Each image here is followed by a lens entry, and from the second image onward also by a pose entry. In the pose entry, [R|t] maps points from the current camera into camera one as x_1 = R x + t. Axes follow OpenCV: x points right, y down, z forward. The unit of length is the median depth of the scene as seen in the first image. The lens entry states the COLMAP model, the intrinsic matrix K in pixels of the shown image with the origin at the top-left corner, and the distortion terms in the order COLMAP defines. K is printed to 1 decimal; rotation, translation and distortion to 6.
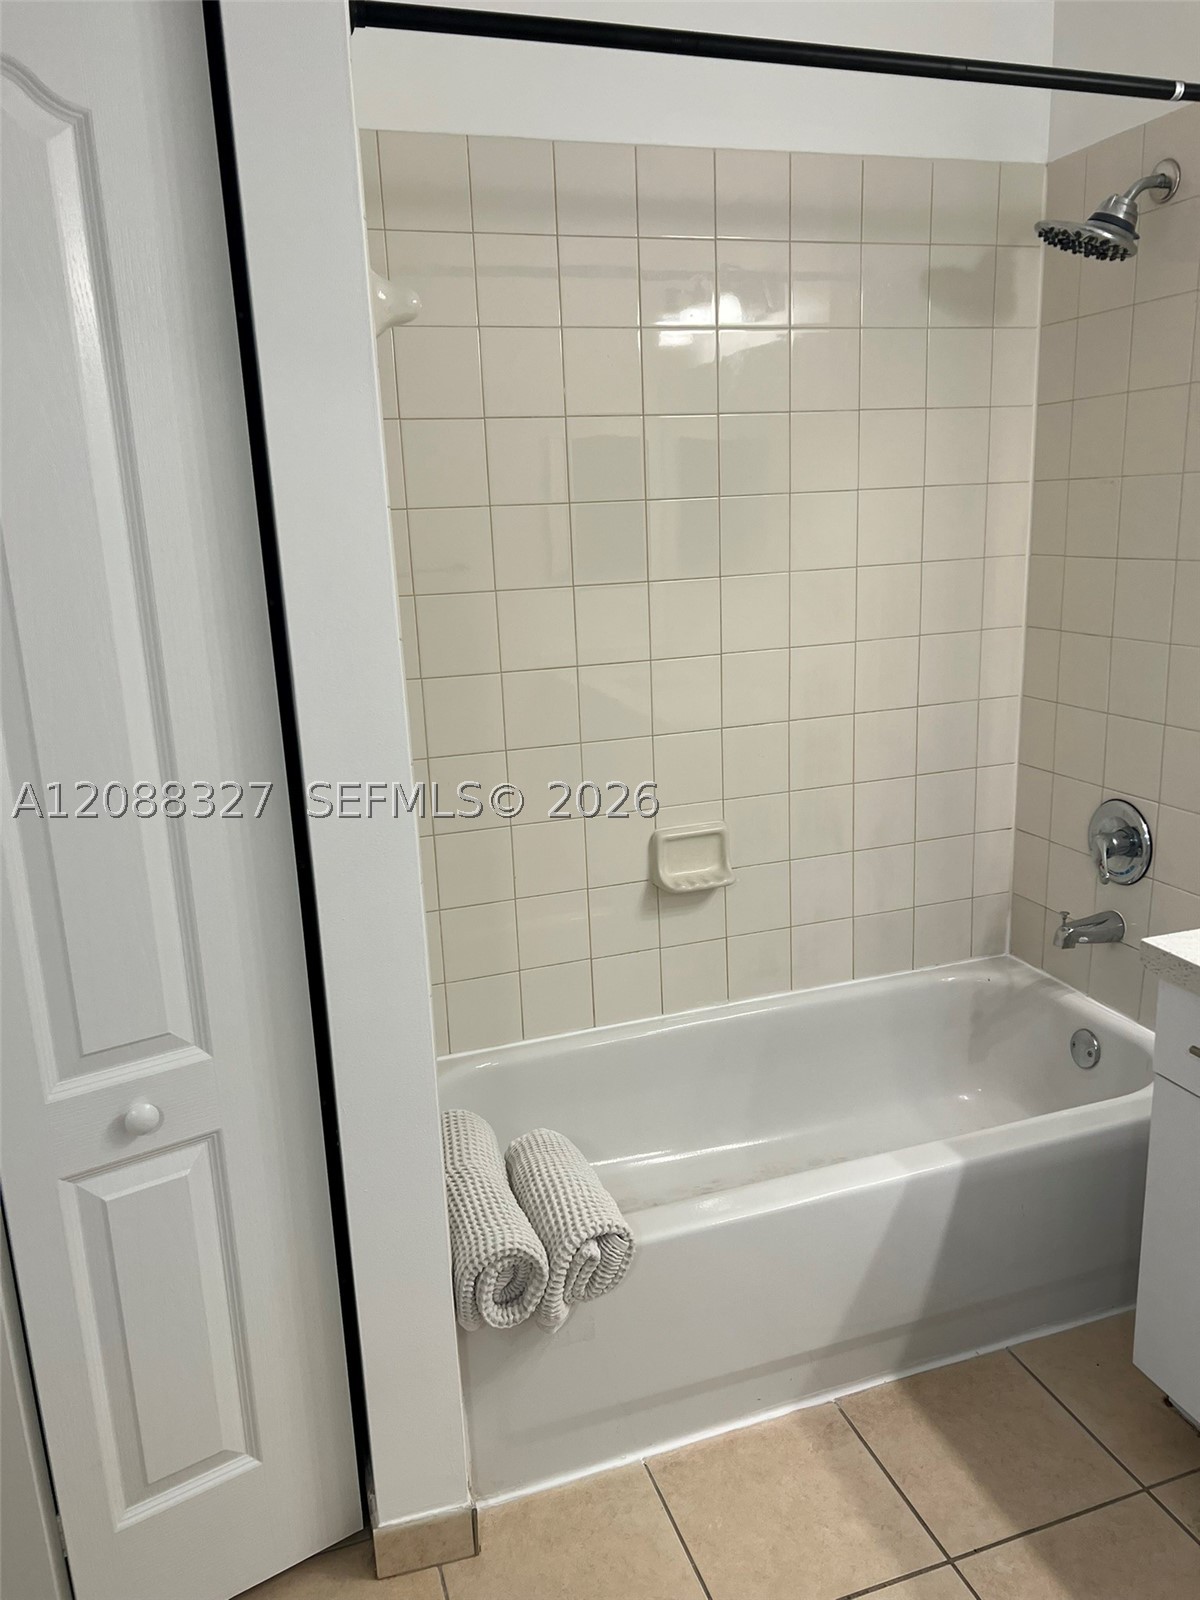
lens RADIAL K [[1211.1, 0, 600.5], [0, 1211.1, 803.9], [0, 0, 1]] dist [0.063763, -0.072294]
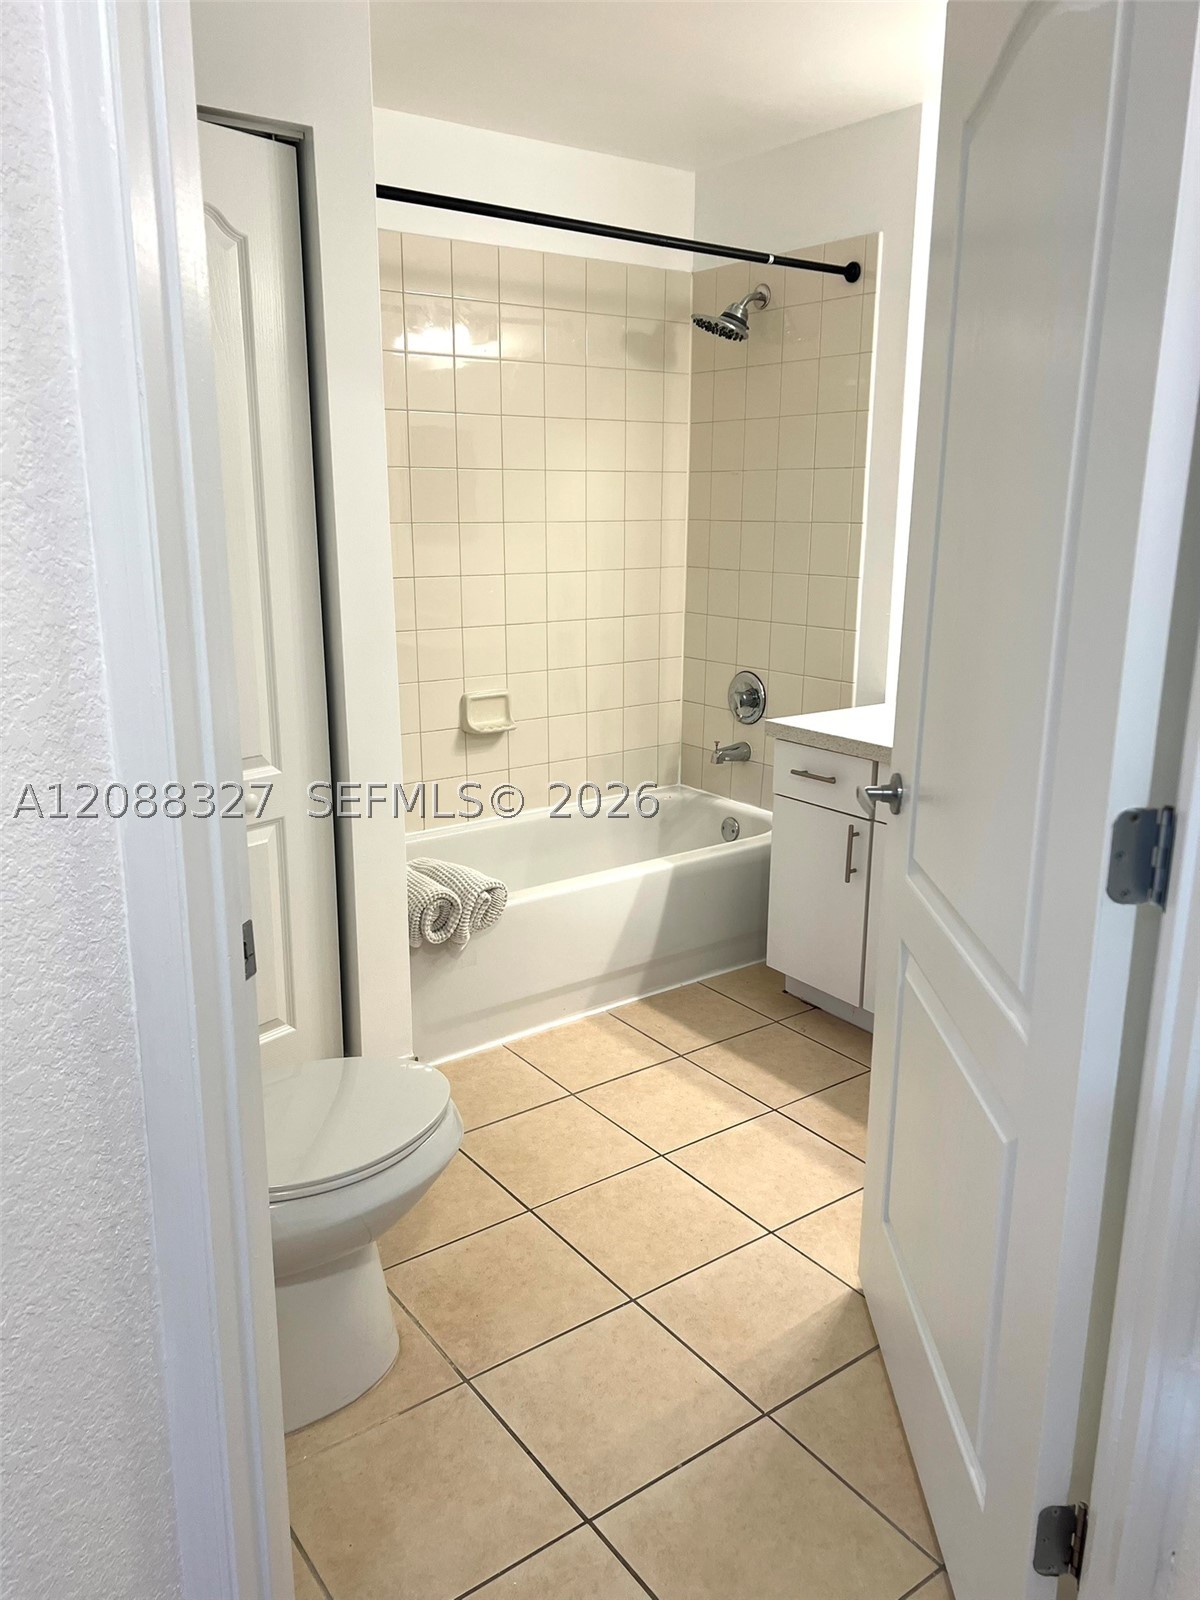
lens RADIAL K [[1196.9, 0, 606.5], [0, 1196.9, 798.8], [0, 0, 1]] dist [0.140106, -0.306267]
pose [[0.952426, -0.031508, 0.303137, -0.246497], [0.031908, 0.999484, 0.003634, 0.155856], [-0.303096, 0.006211, 0.952940, -0.474923]]
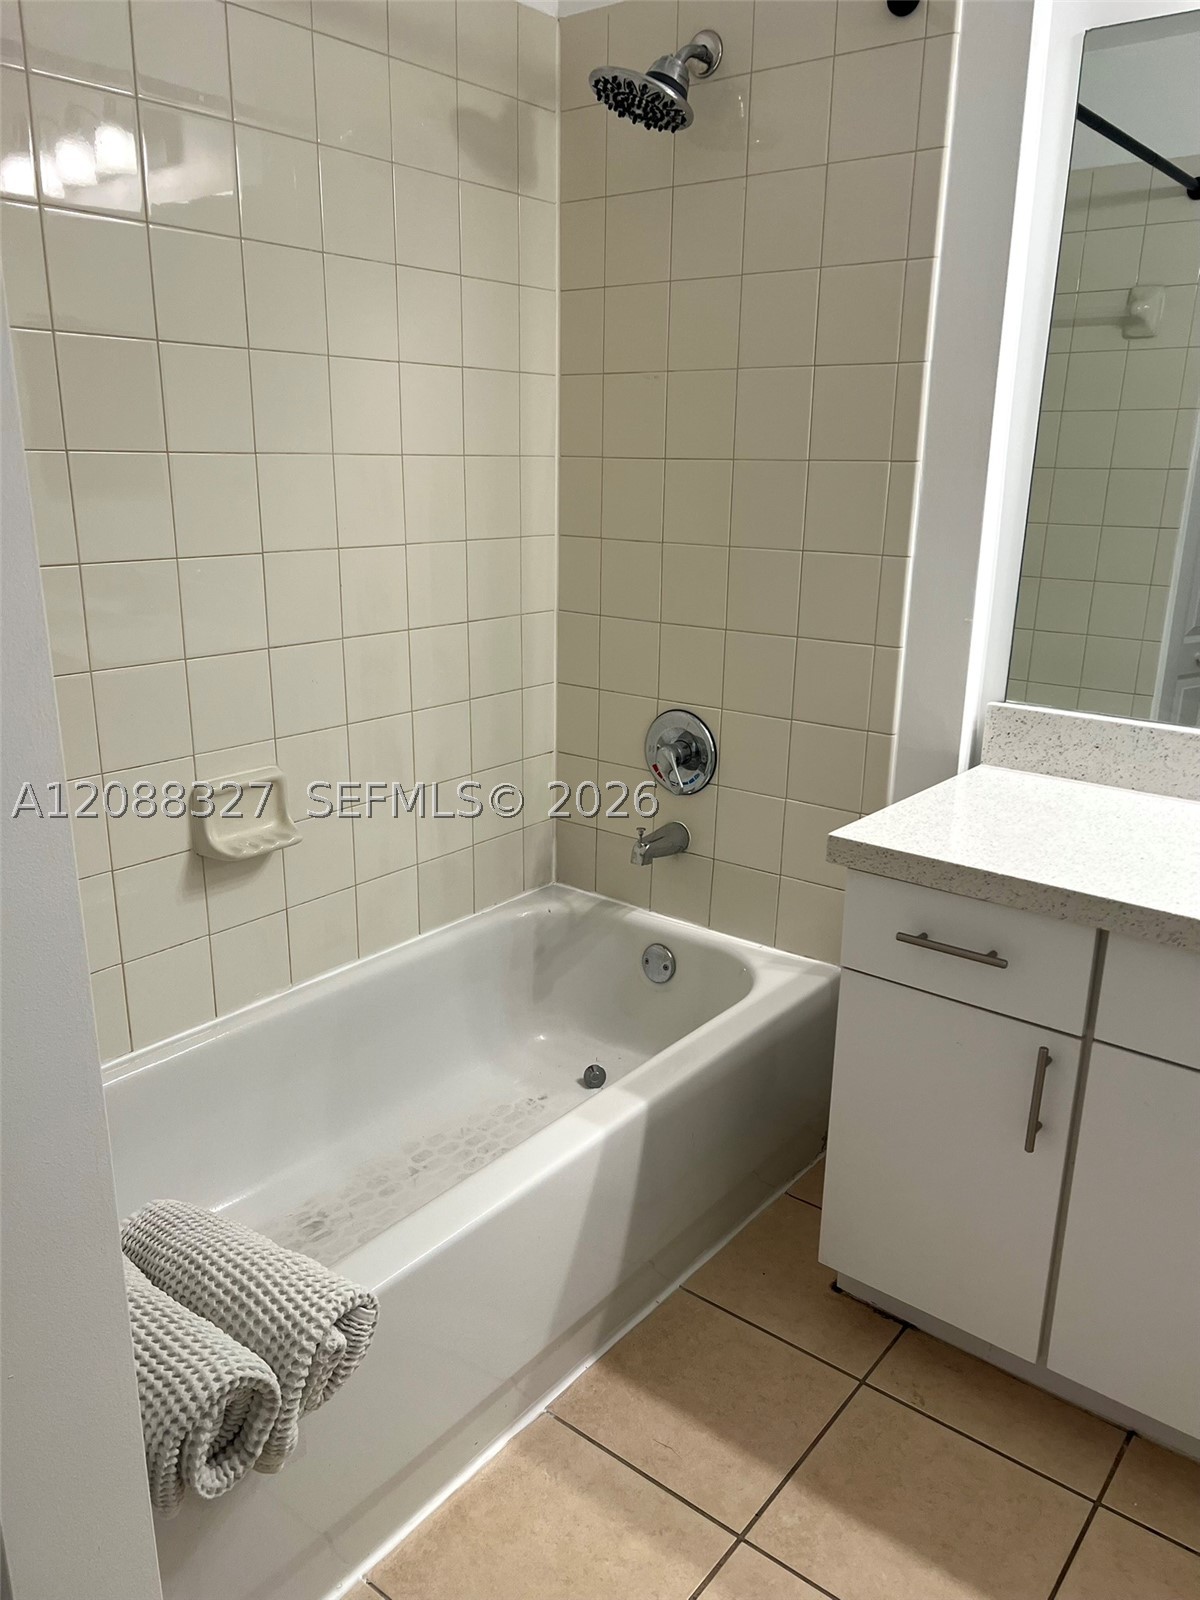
lens RADIAL K [[1215.1, 0, 619.8], [0, 1215.1, 804.7], [0, 0, 1]] dist [0.086567, -0.099135]
pose [[0.833745, -0.103570, 0.542349, -0.159661], [0.085224, 0.994618, 0.058924, 0.011734], [-0.545533, -0.002906, 0.838084, 0.198897]]
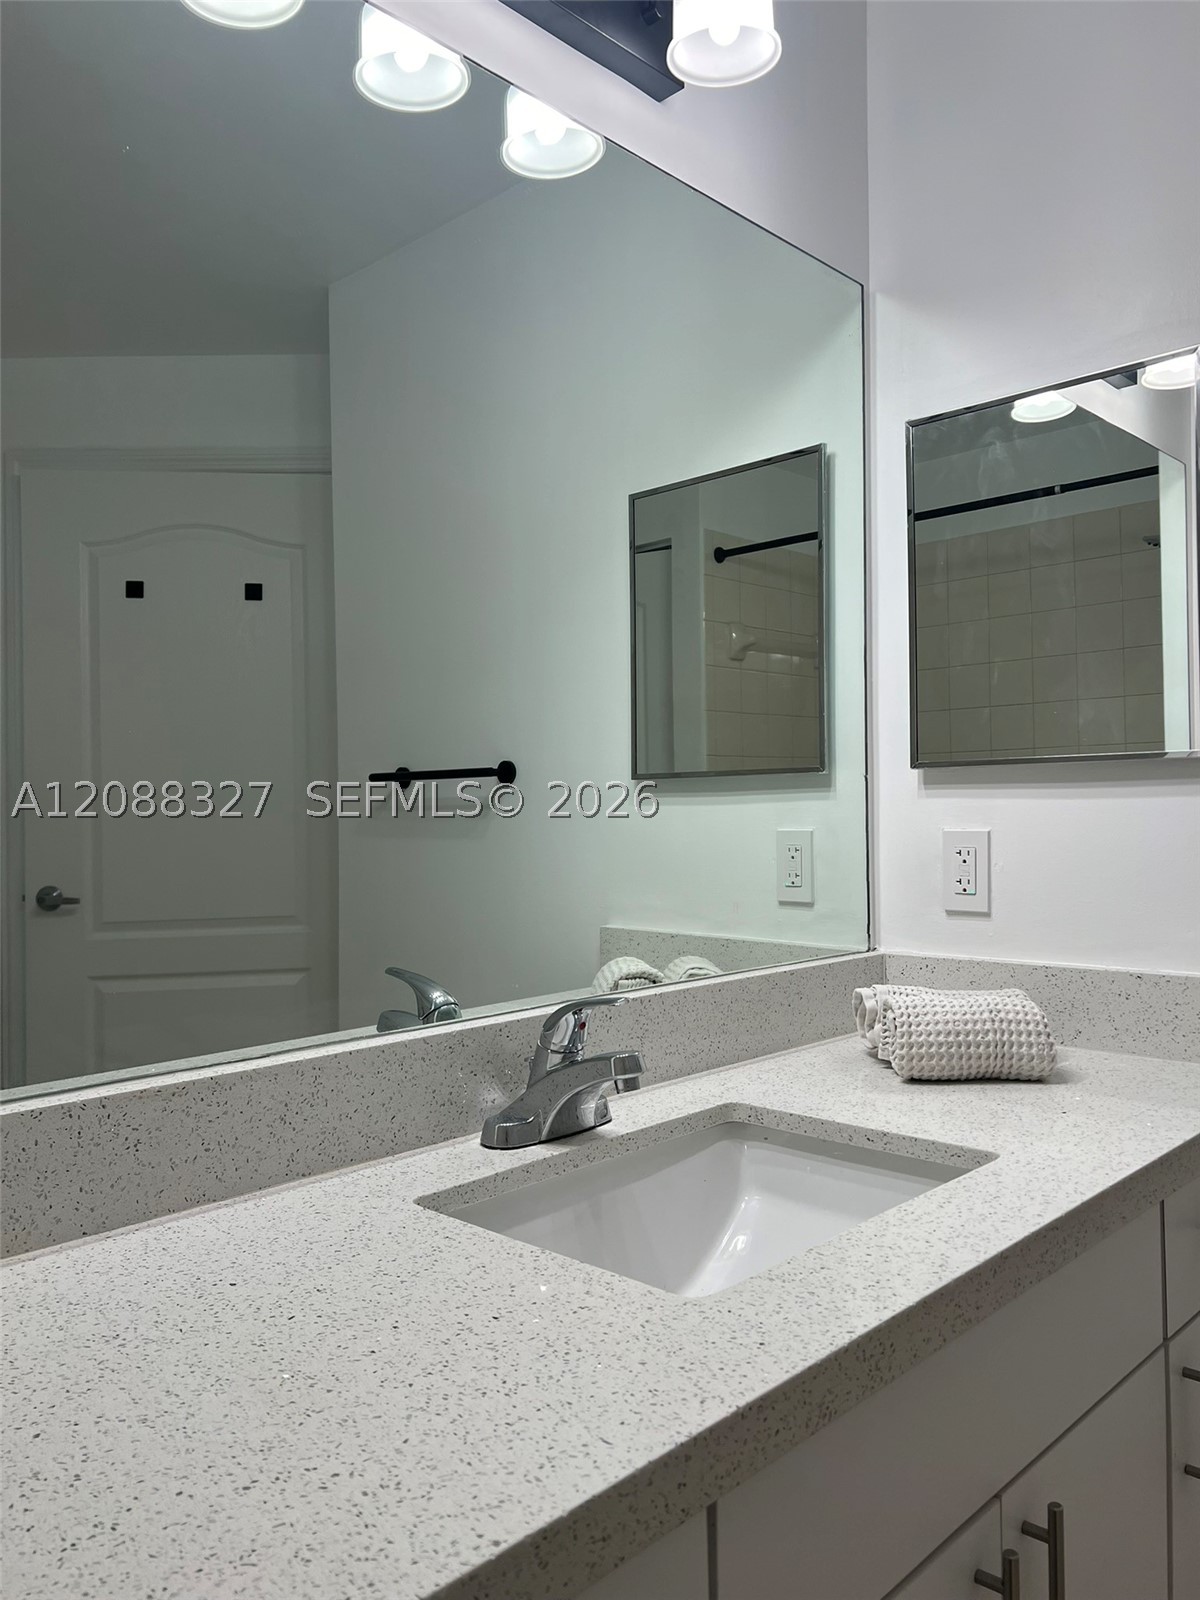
lens RADIAL K [[1211.1, 0, 600.5], [0, 1211.1, 803.9], [0, 0, 1]] dist [0.063763, -0.072294]
pose [[-0.465382, 0.048456, 0.883782, 0.165942], [0.246760, 0.966015, 0.076974, -0.047036], [-0.850017, 0.253904, -0.461523, 0.740864]]
